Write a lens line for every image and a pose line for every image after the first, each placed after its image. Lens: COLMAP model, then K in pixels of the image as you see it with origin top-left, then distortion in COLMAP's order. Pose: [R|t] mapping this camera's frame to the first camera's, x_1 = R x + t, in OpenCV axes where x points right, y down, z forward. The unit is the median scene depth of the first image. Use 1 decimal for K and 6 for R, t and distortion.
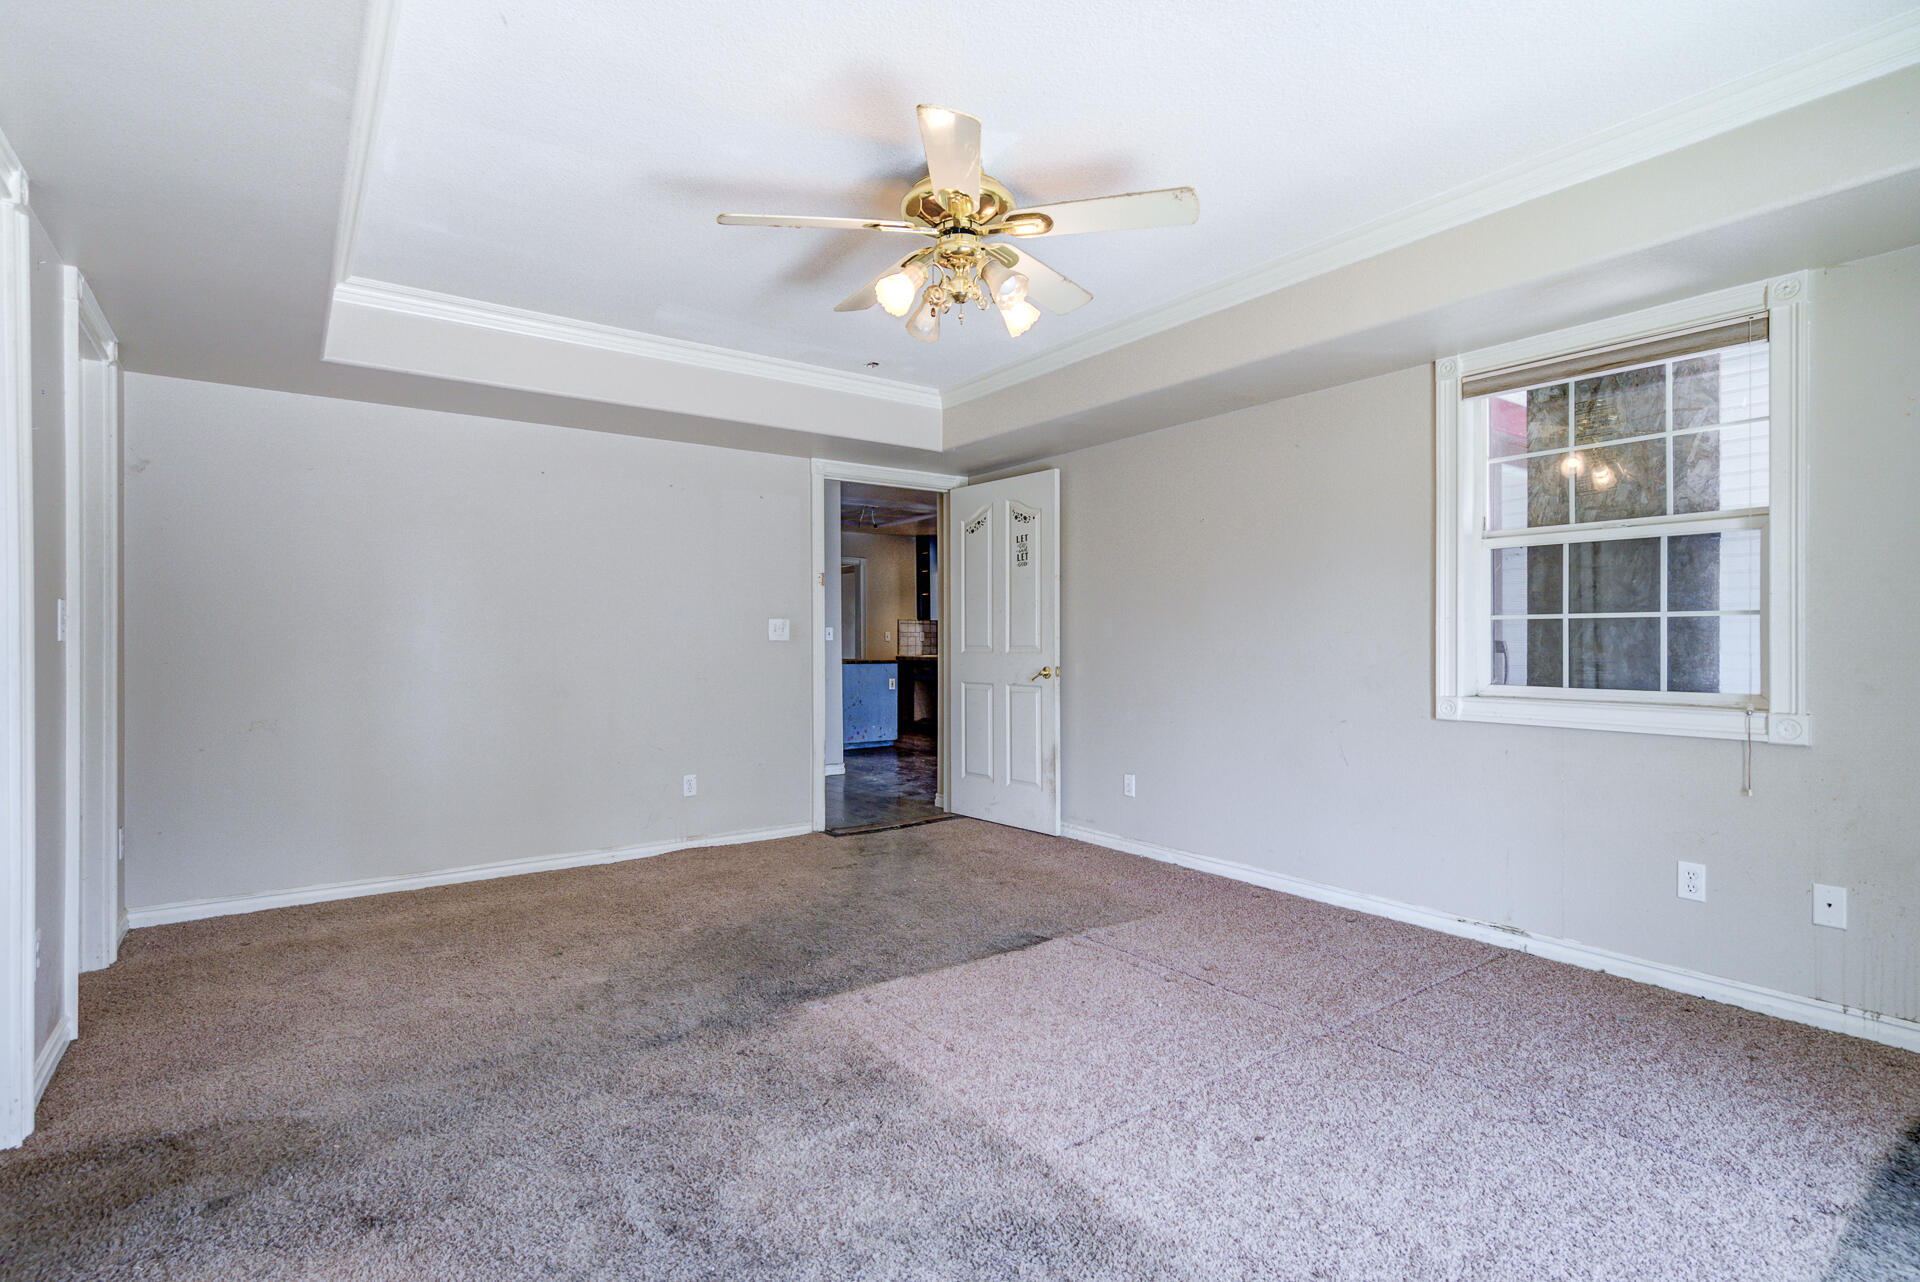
lens RADIAL K [[923.9, 0, 964.7], [0, 923.9, 642.4], [0, 0, 1]] dist [0.011017, -0.001045]
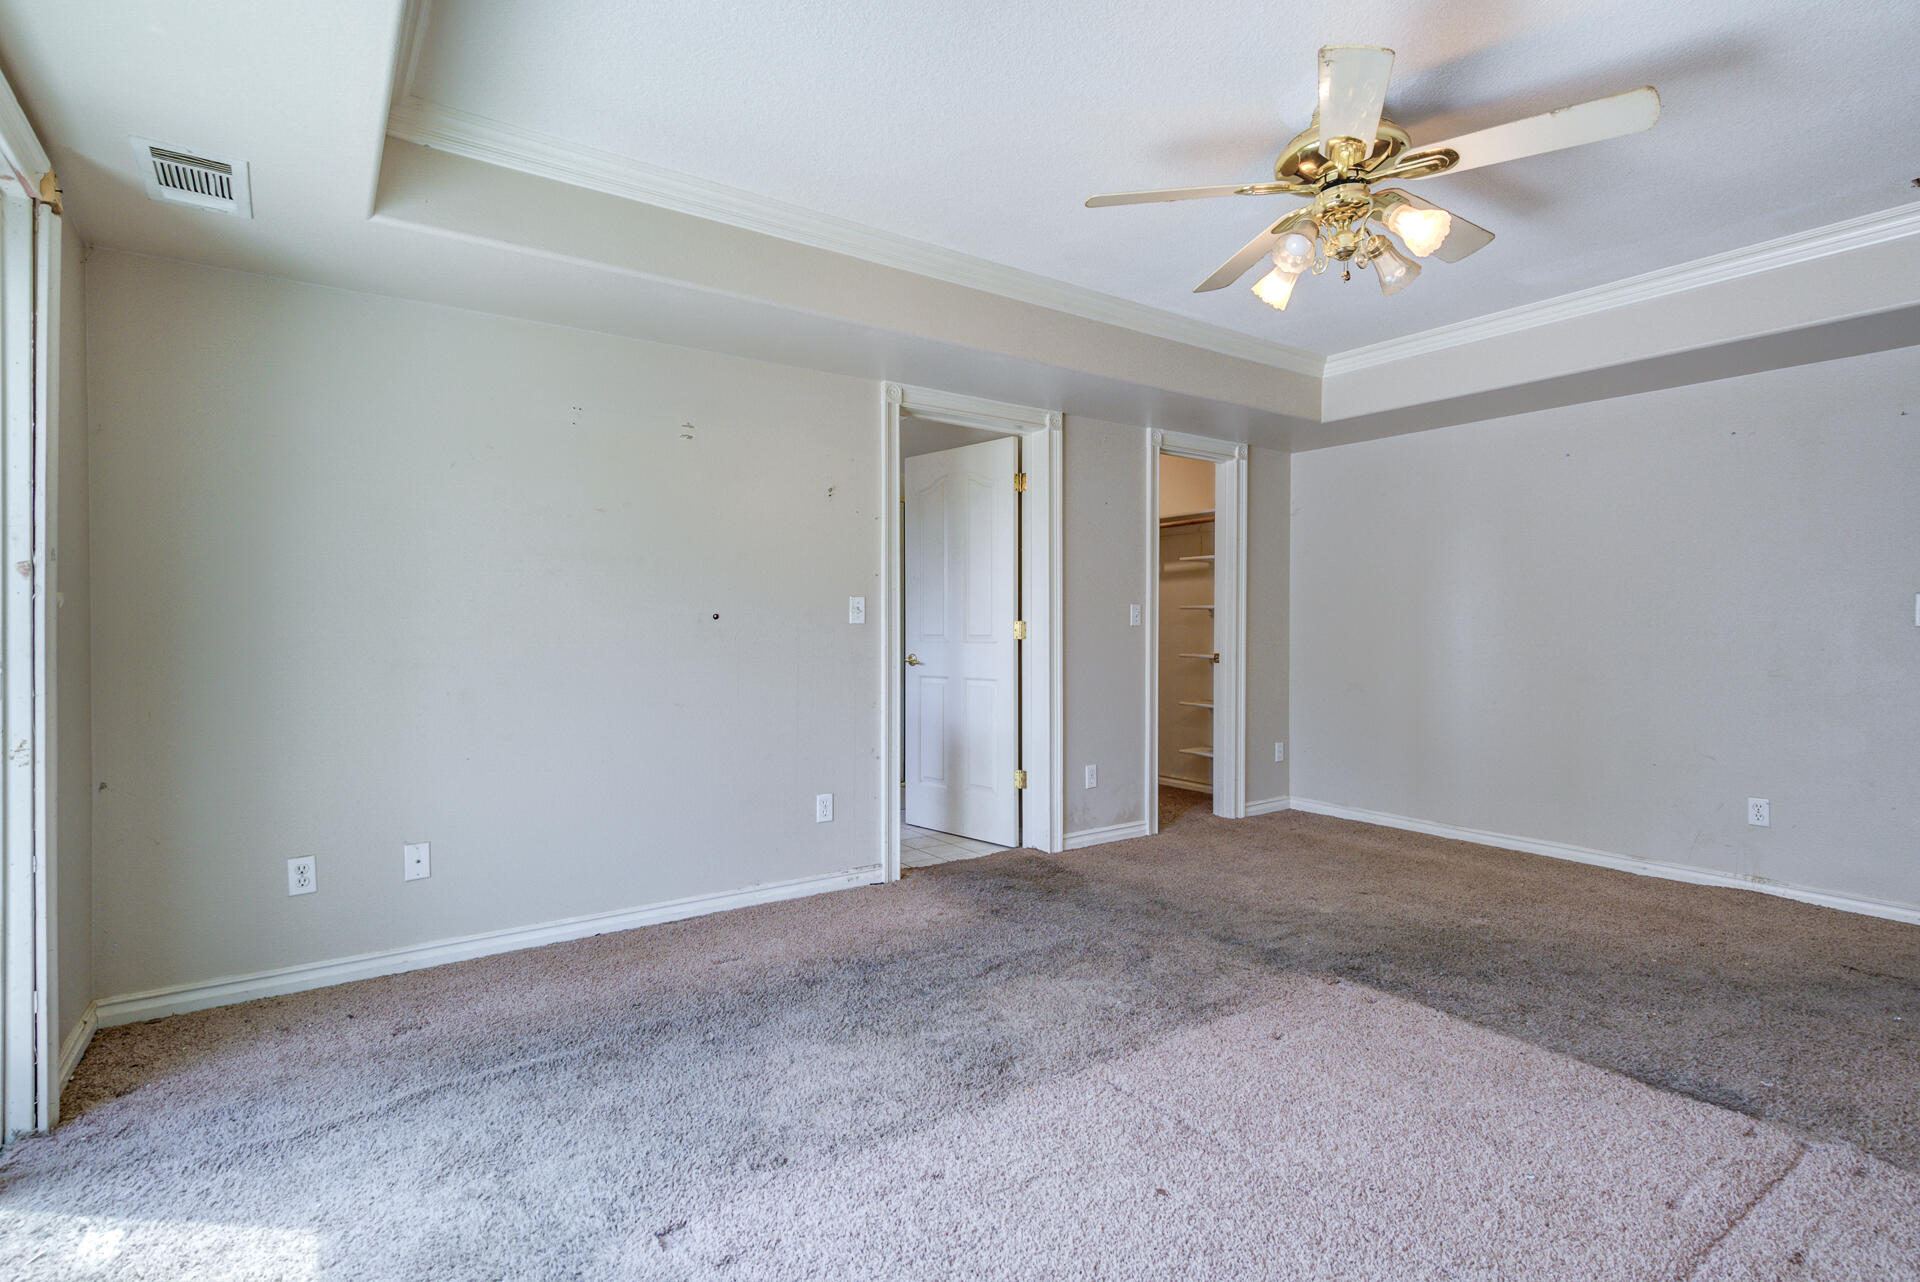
lens RADIAL K [[923.9, 0, 965.2], [0, 923.9, 630.7], [0, 0, 1]] dist [0.011017, -0.001045]
pose [[0.002928, 0.010771, -0.999938, 0.942011], [-0.001714, 0.999941, 0.010766, -0.009767], [0.999994, 0.001682, 0.002946, 0.633774]]
